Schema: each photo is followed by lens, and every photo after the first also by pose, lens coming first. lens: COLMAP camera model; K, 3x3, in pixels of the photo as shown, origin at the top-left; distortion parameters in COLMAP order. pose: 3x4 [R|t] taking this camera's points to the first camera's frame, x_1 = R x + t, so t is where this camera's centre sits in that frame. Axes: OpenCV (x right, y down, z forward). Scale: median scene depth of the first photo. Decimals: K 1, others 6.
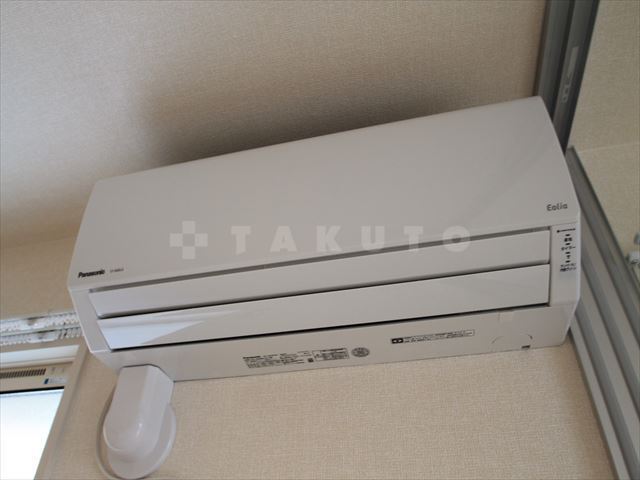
lens RADIAL K [[492.2, 0, 320.0], [0, 492.2, 240.0], [0, 0, 1]] dist [0.000491, 0.000453]
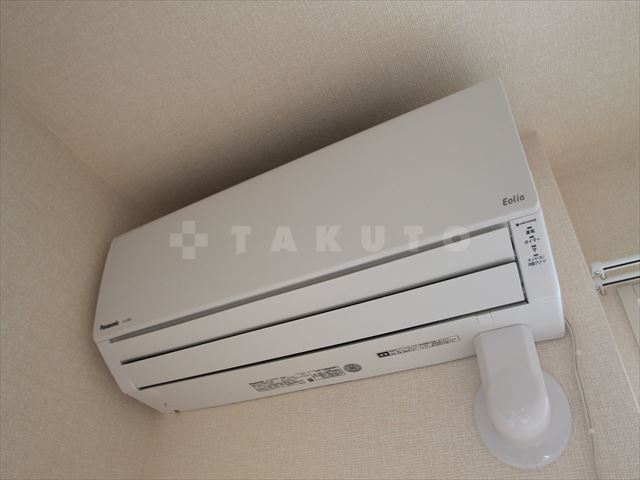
lens RADIAL K [[492.2, 0, 320.0], [0, 492.2, 240.0], [0, 0, 1]] dist [0.000491, 0.000453]
pose [[0.957580, -0.159244, -0.240169, 0.312100], [0.160618, 0.986918, -0.013971, -0.033955], [0.239252, -0.025197, 0.970631, -0.007646]]
